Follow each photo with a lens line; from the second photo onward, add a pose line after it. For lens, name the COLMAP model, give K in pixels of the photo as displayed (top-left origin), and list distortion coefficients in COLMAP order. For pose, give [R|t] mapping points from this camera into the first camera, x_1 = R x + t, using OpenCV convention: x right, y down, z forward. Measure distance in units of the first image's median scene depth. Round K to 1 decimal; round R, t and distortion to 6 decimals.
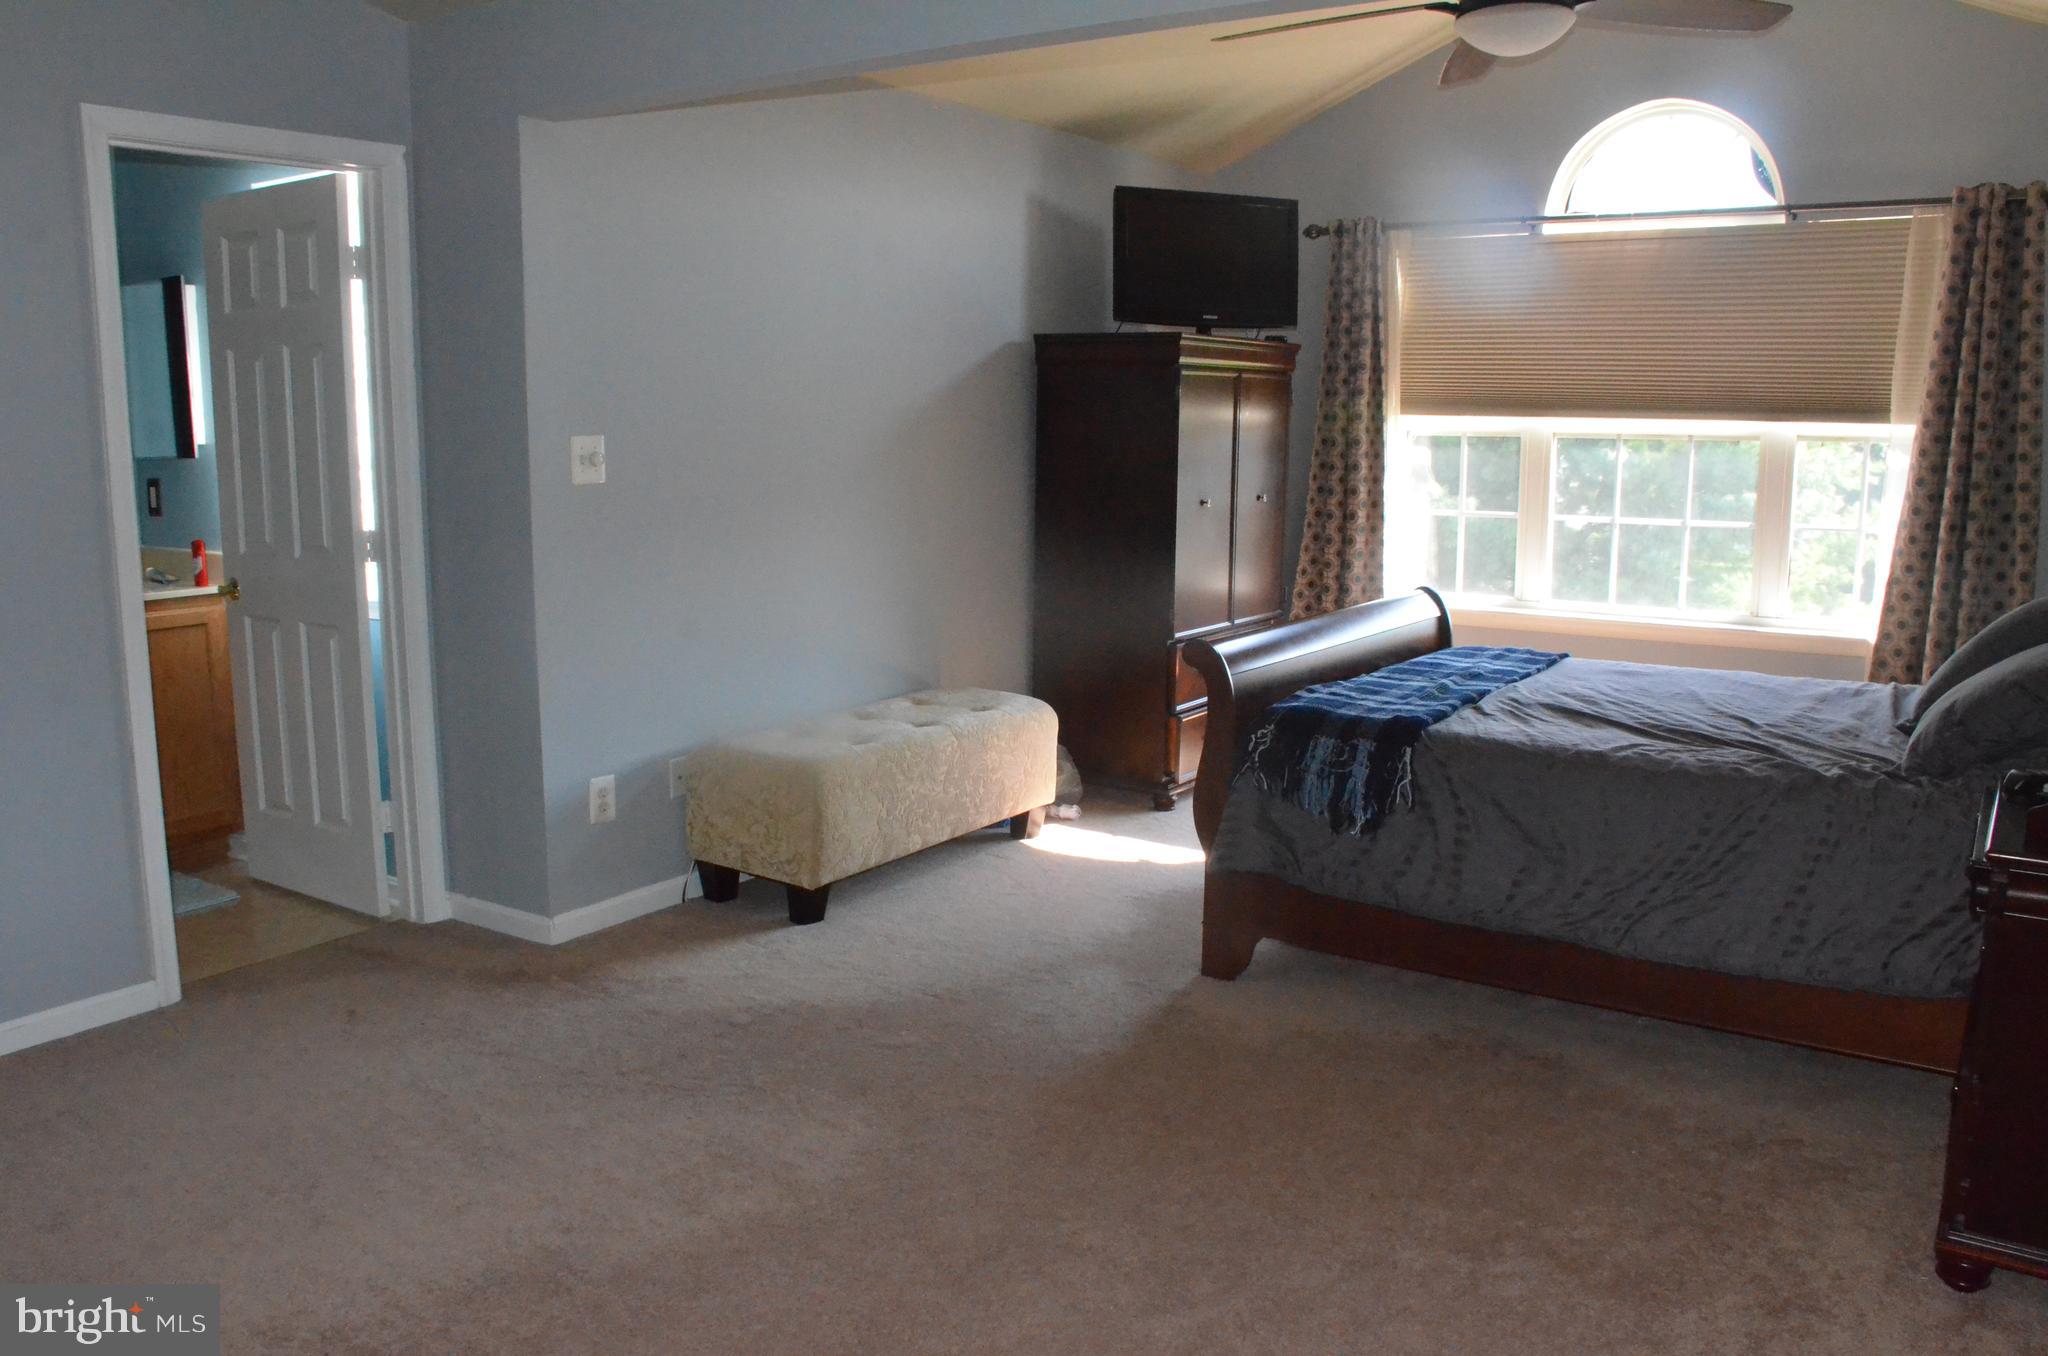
lens RADIAL K [[1587.8, 0, 1016.9], [0, 1587.8, 683.6], [0, 0, 1]] dist [-0.151830, 0.104251]
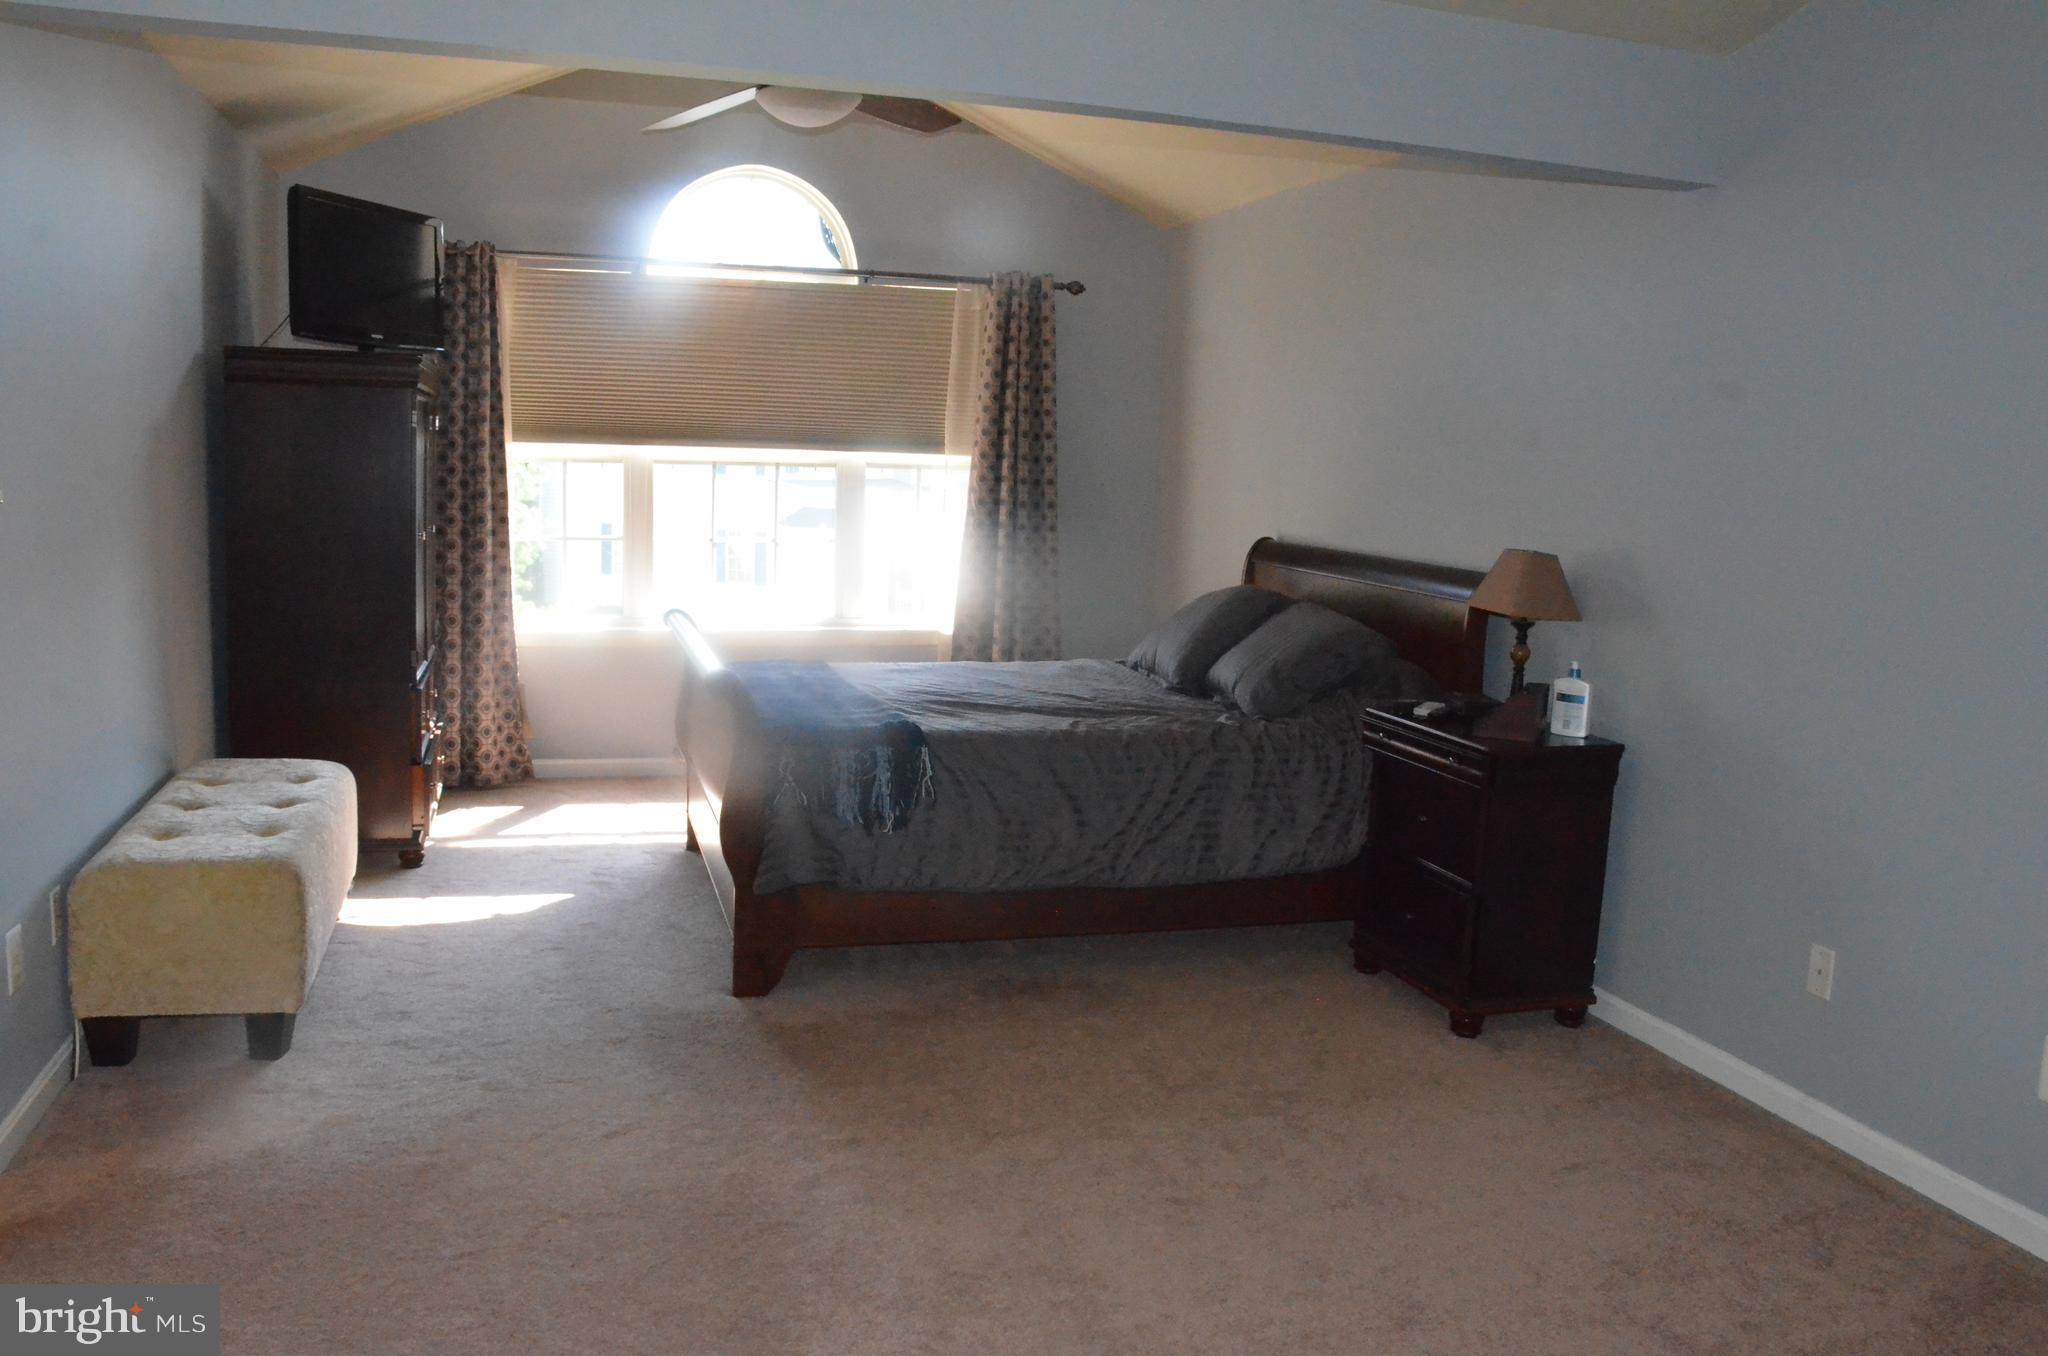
lens RADIAL K [[1587.8, 0, 1016.9], [0, 1587.8, 683.6], [0, 0, 1]] dist [-0.151830, 0.104251]
pose [[0.631975, -0.090817, 0.769649, -0.408115], [0.097470, 0.994539, 0.037319, -0.028917], [-0.768835, 0.051433, 0.637375, 0.151367]]
